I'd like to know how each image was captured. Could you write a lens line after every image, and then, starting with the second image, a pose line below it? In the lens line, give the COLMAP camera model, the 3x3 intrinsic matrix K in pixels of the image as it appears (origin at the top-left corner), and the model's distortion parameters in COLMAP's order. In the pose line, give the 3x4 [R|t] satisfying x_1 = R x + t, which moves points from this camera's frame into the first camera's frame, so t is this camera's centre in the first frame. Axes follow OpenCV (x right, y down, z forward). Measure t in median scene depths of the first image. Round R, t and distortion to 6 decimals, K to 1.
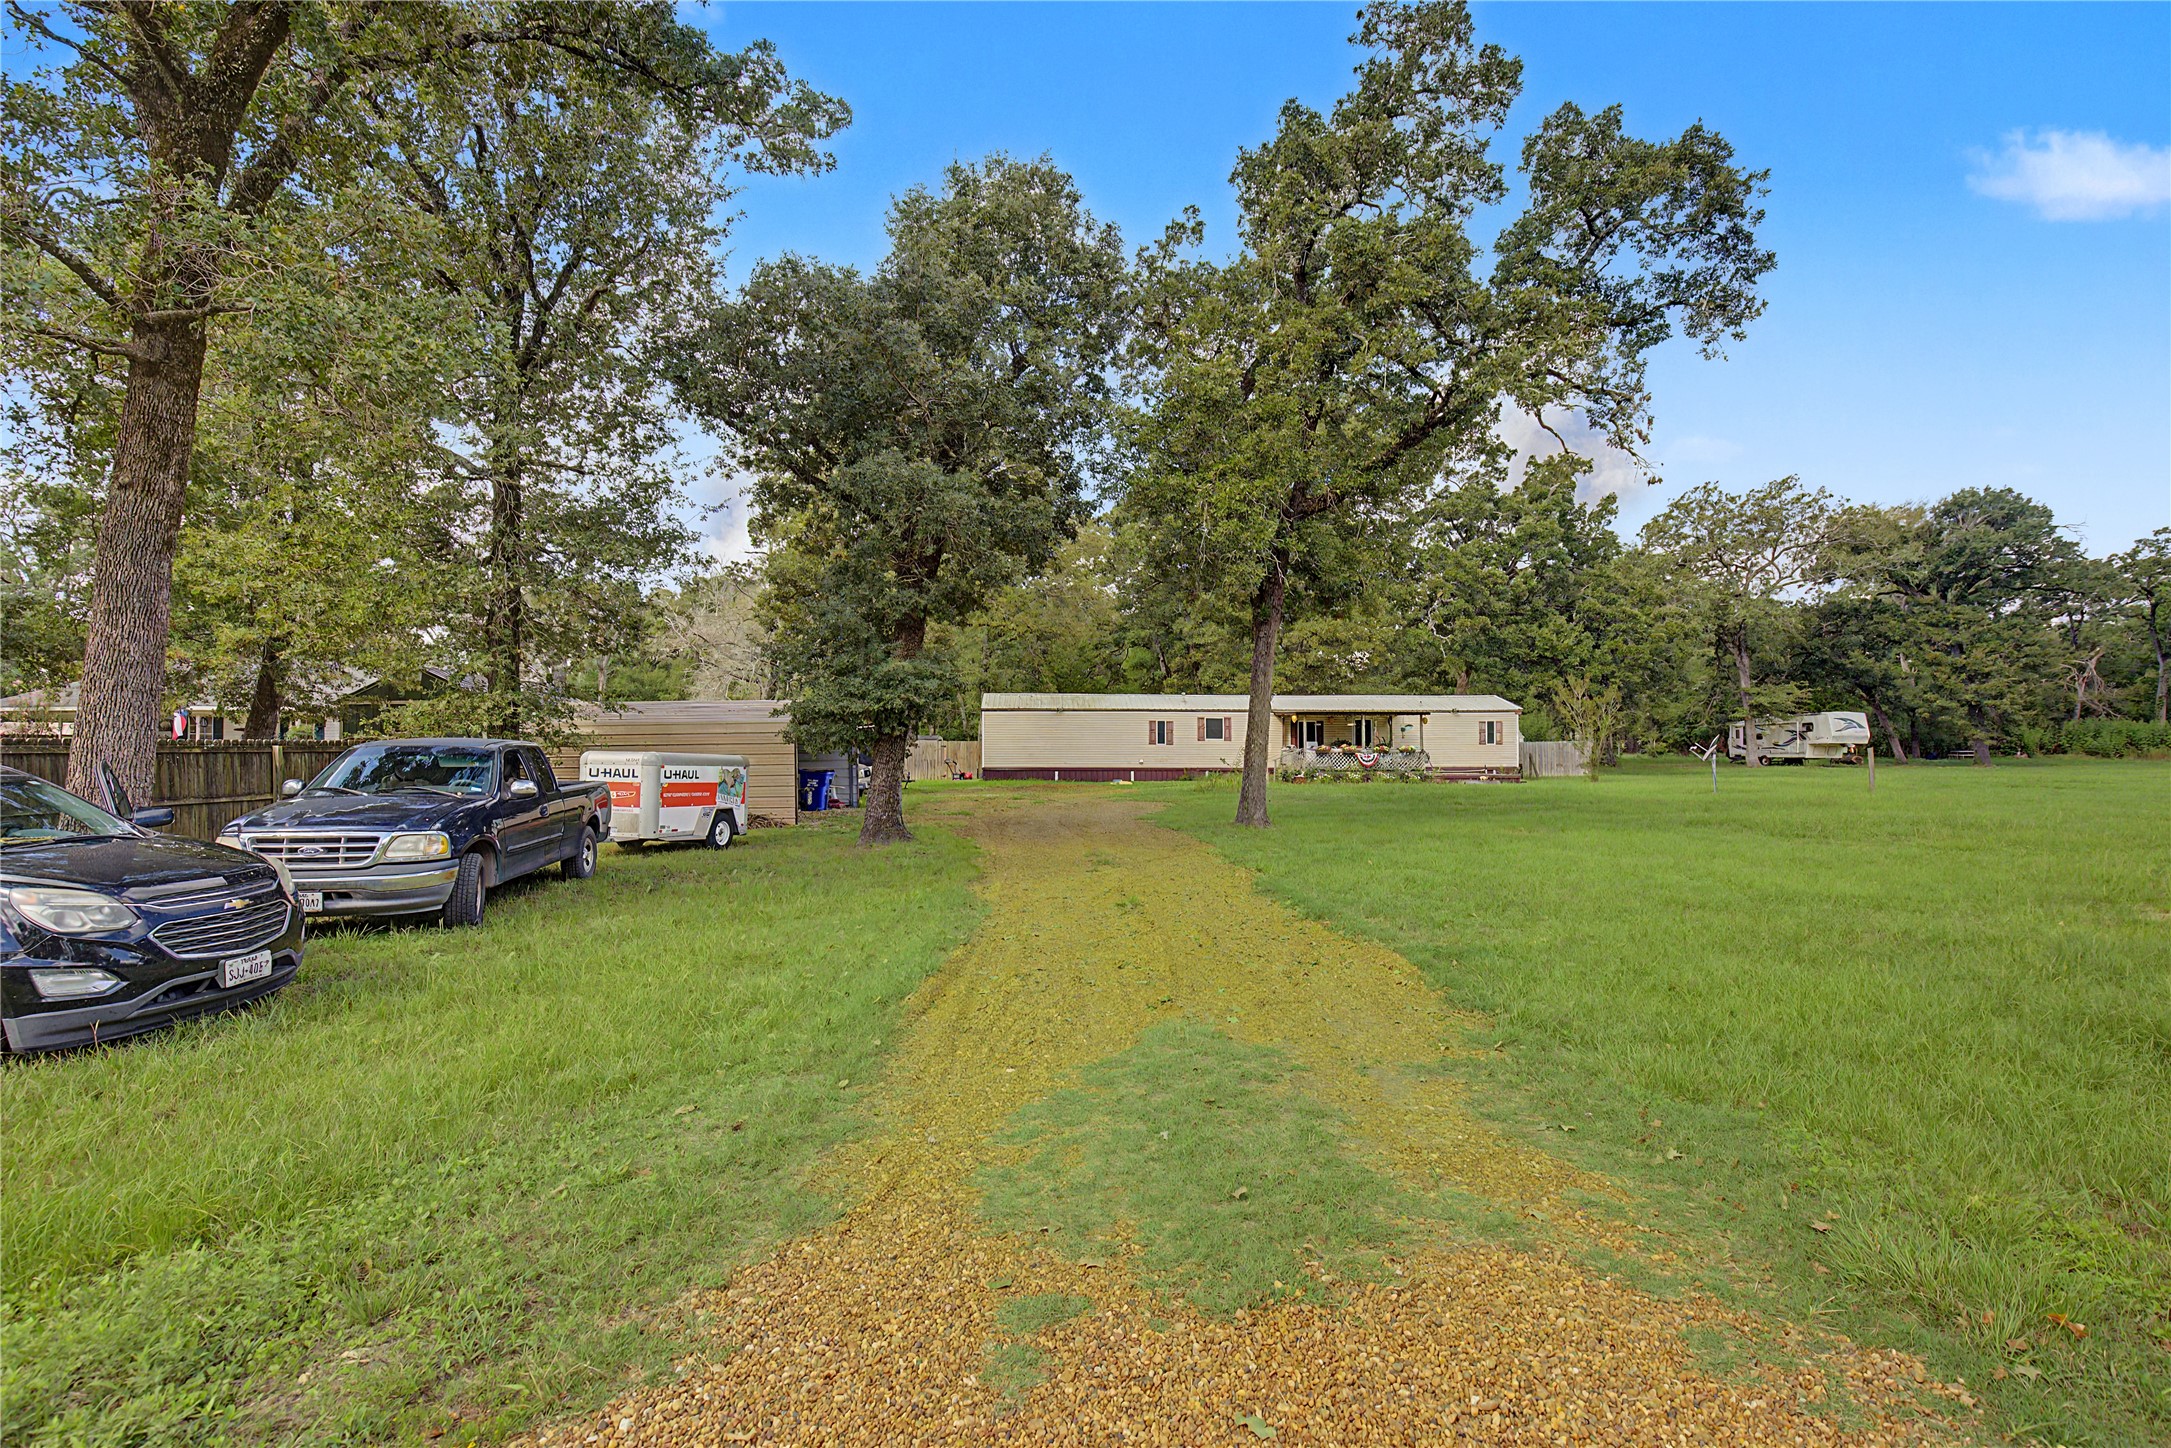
lens RADIAL K [[1004.3, 0, 1118.0], [0, 1004.3, 692.7], [0, 0, 1]] dist [-0.000799, -0.000199]
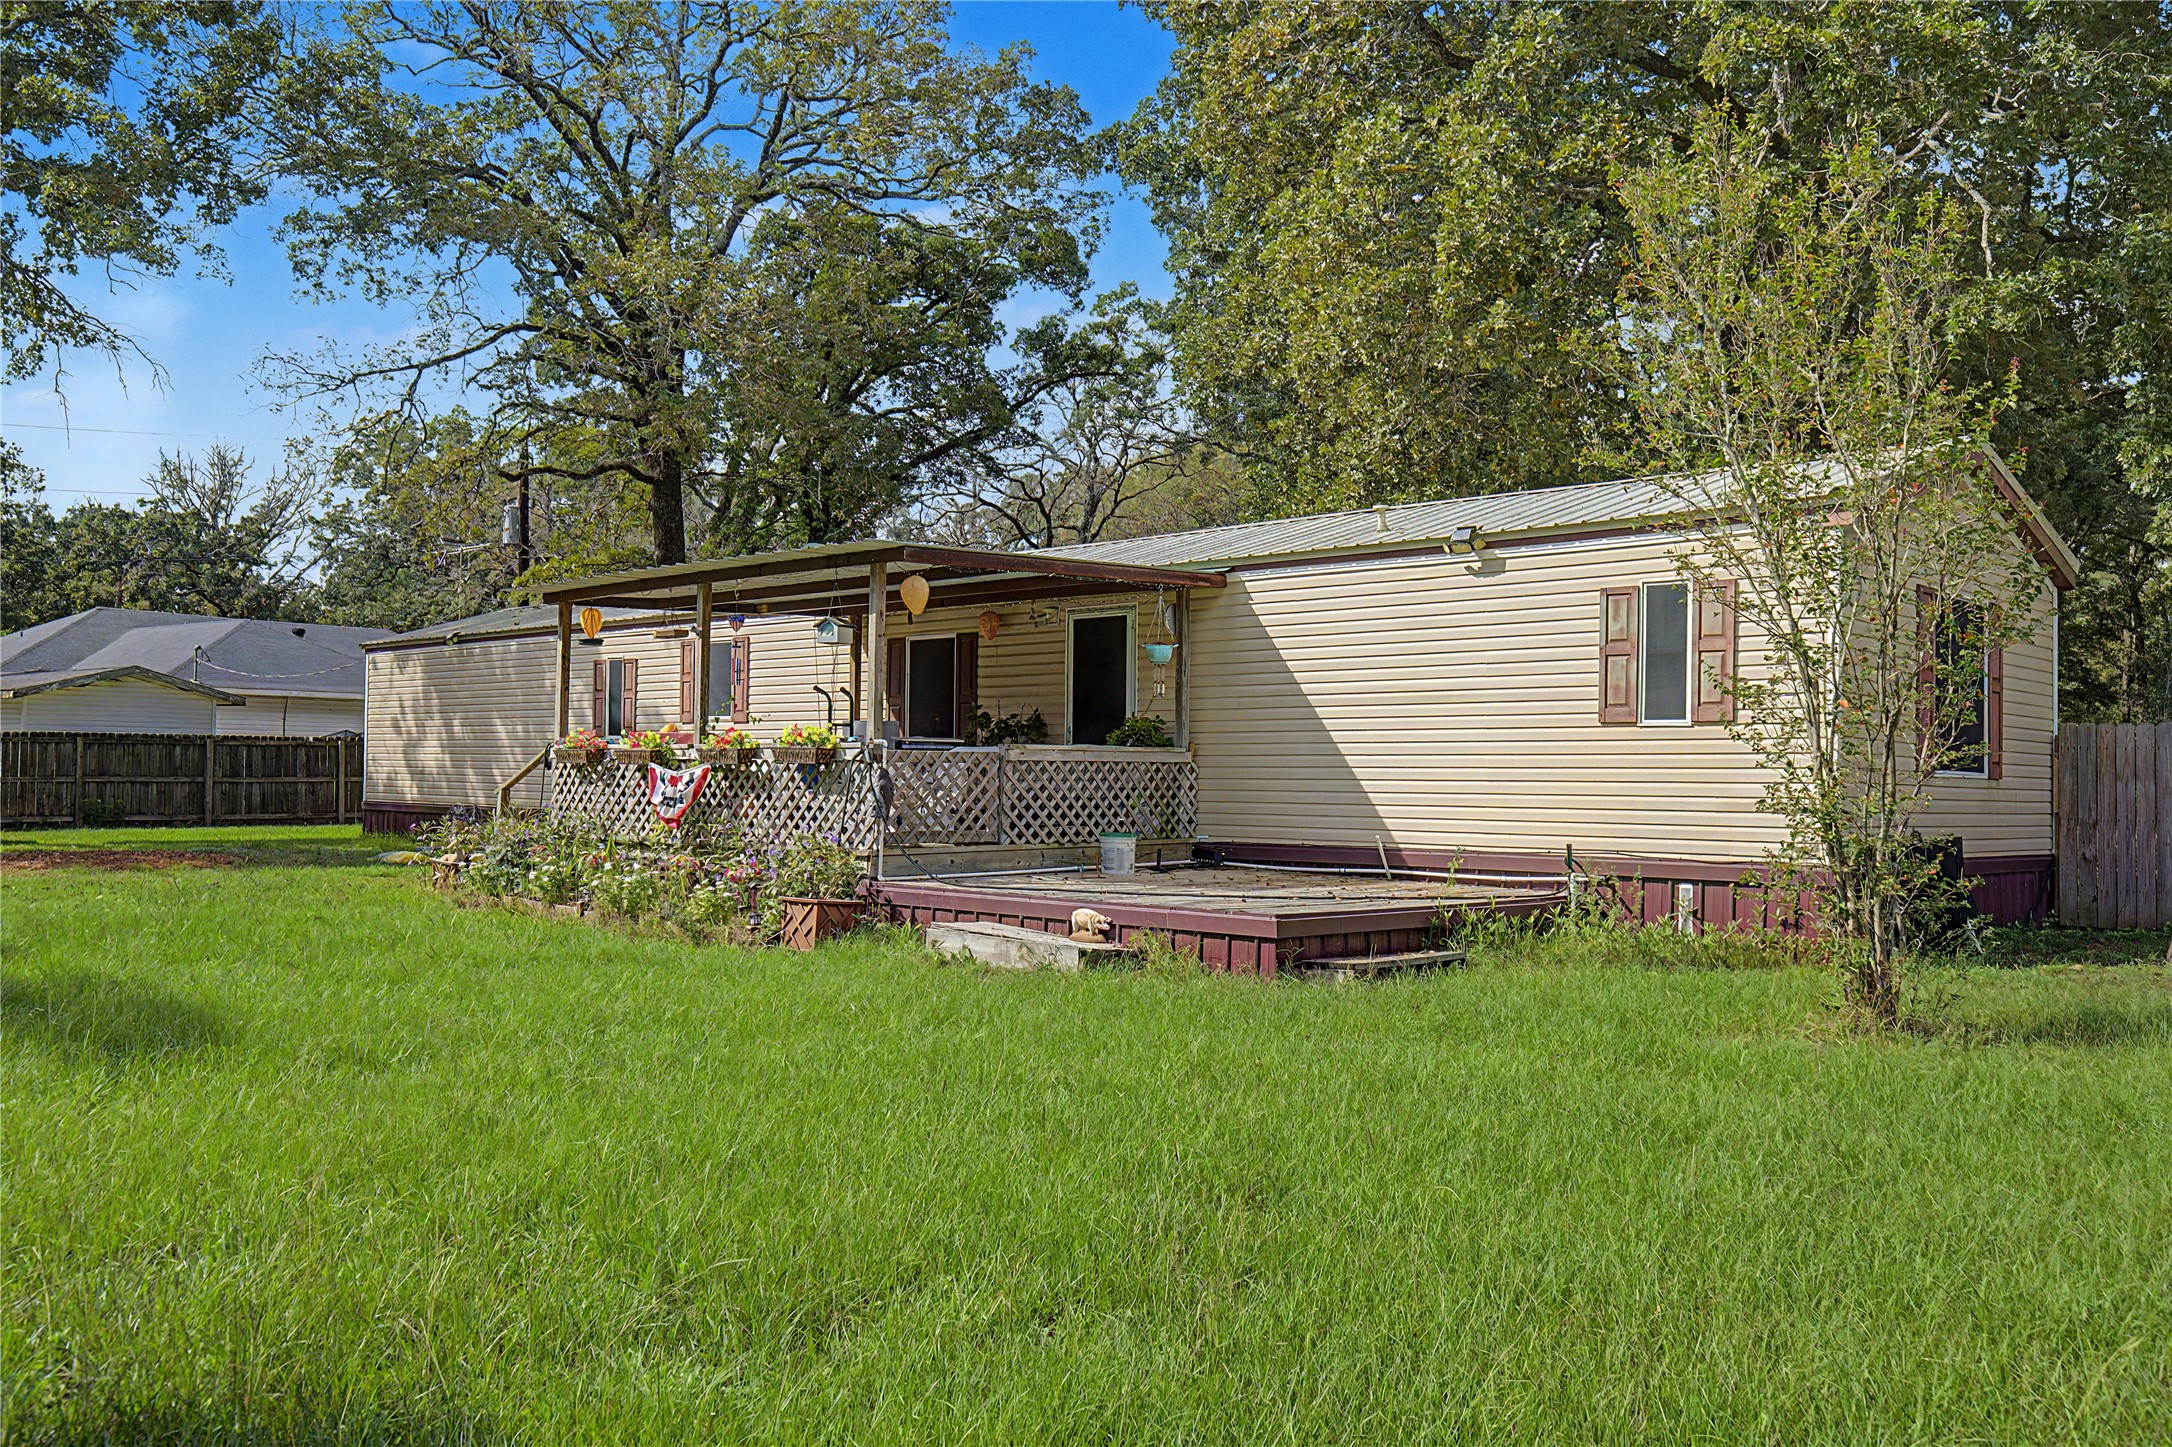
lens RADIAL K [[1910.8, 0, 1086.0], [0, 1910.8, 723.5], [0, 0, 1]] dist [-0.002722, 0.002134]
pose [[0.636983, -0.013946, -0.770751, 0.553918], [0.038220, 0.999178, 0.013507, 0.043540], [0.769930, -0.038062, 0.636993, 0.723196]]
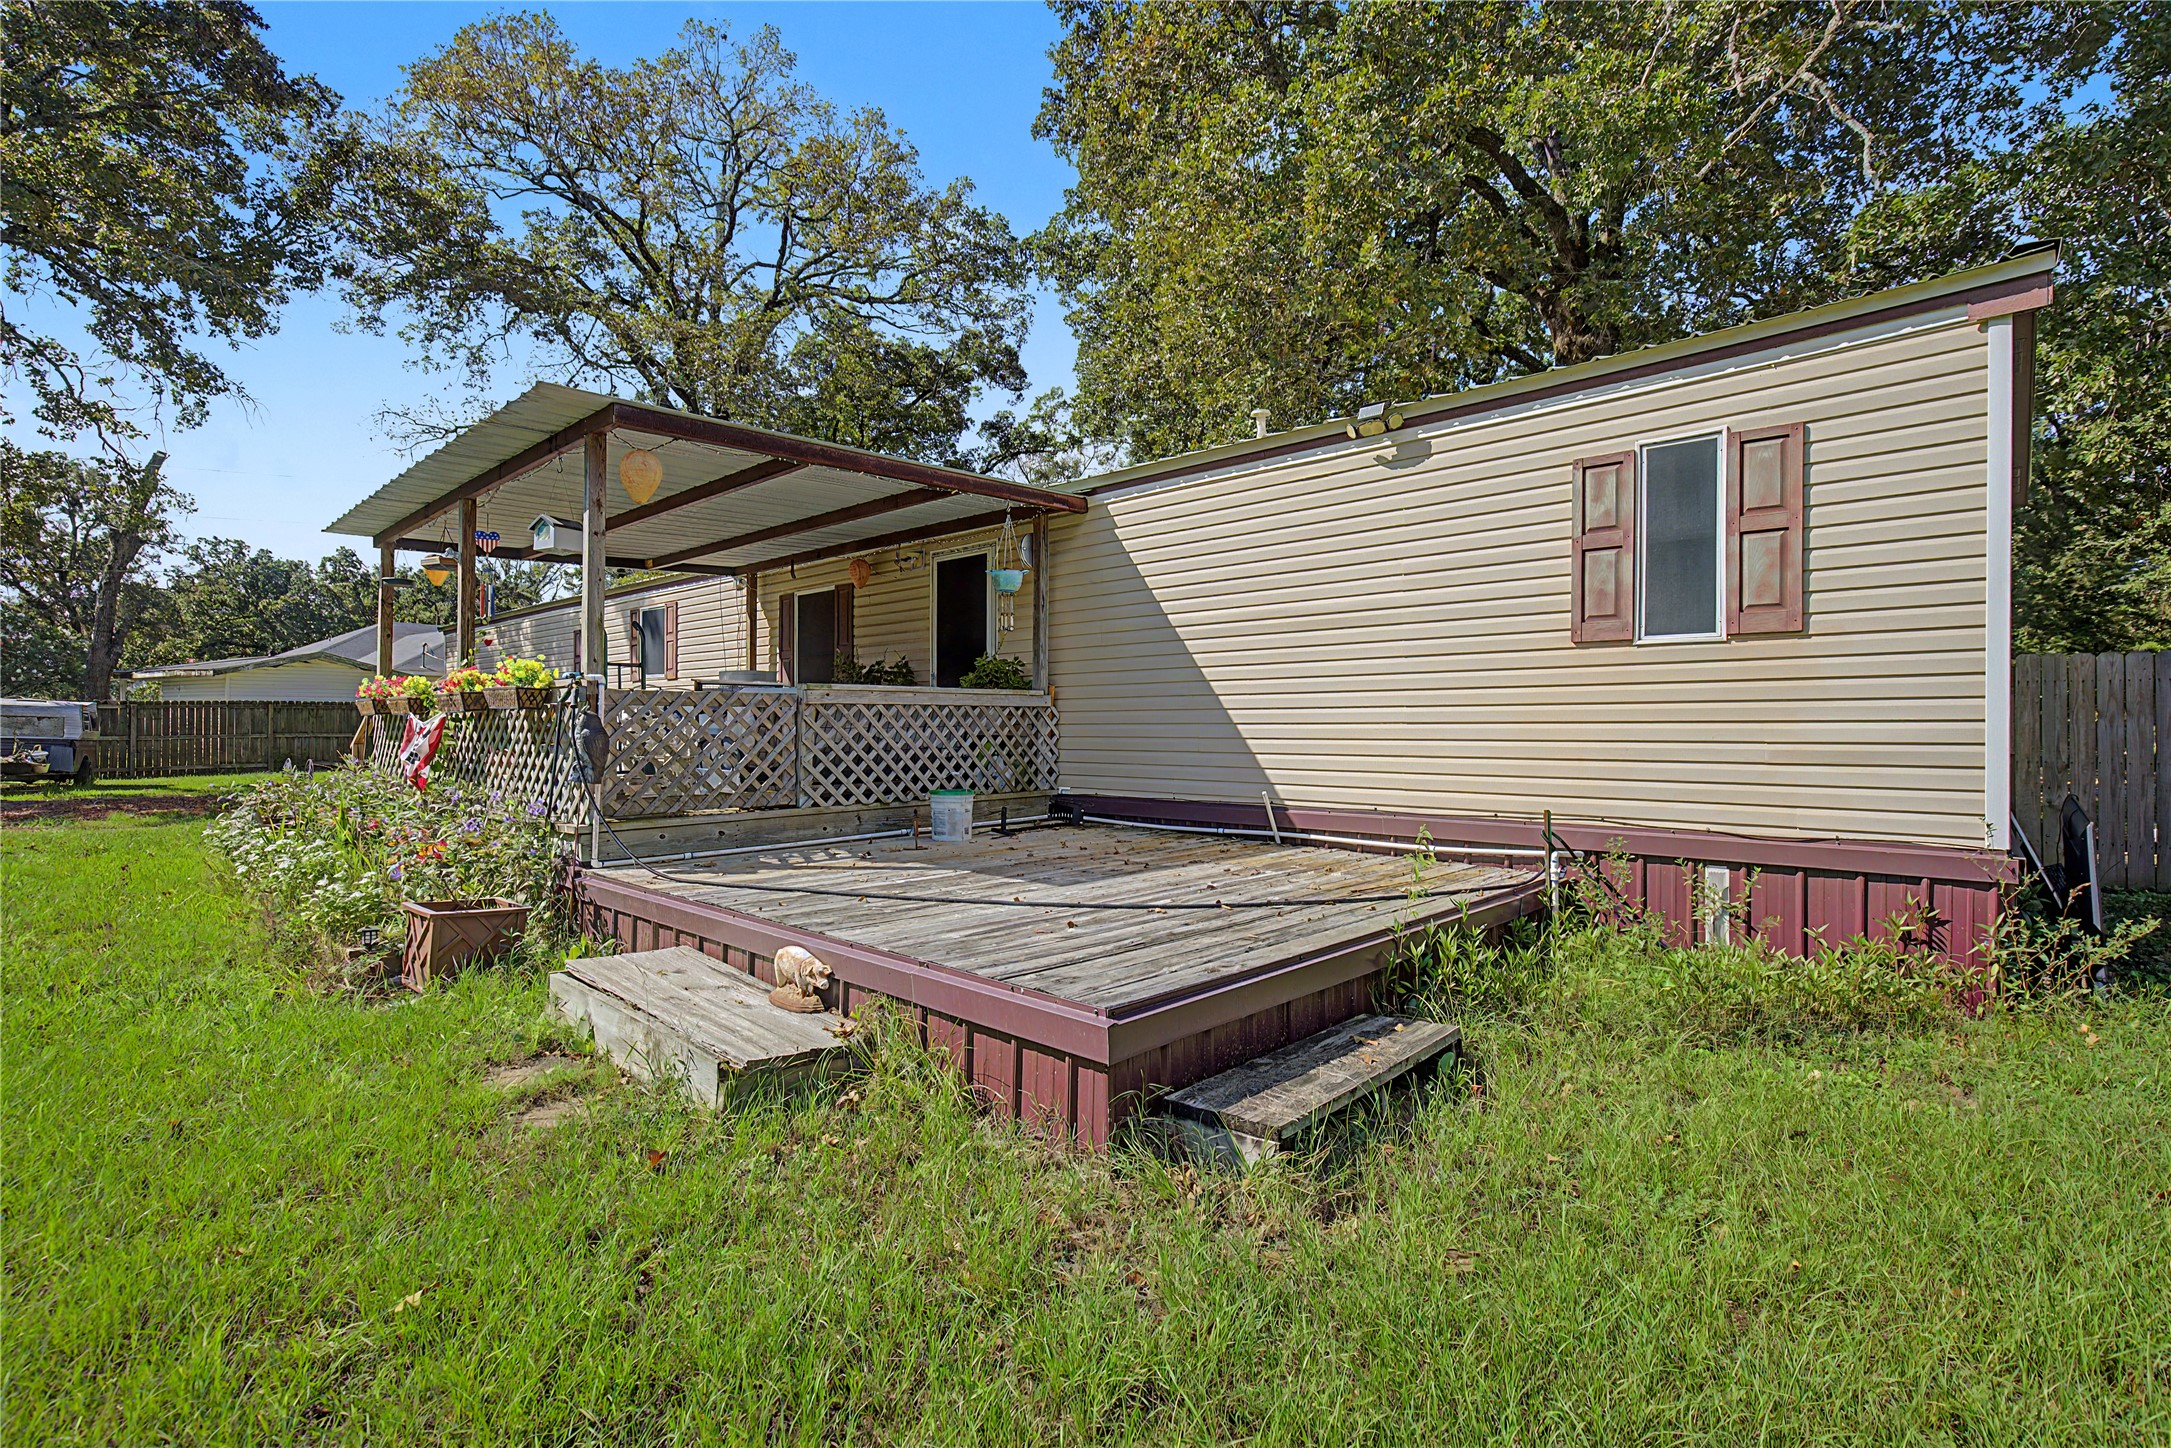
lens RADIAL K [[1015.6, 0, 1085.5], [0, 1015.6, 724.0], [0, 0, 1]] dist [-0.003663, -0.000603]
pose [[0.653184, -0.000339, -0.757199, 0.415639], [0.046075, 0.998165, 0.039298, 0.053474], [0.755796, -0.060557, 0.652001, 0.867632]]
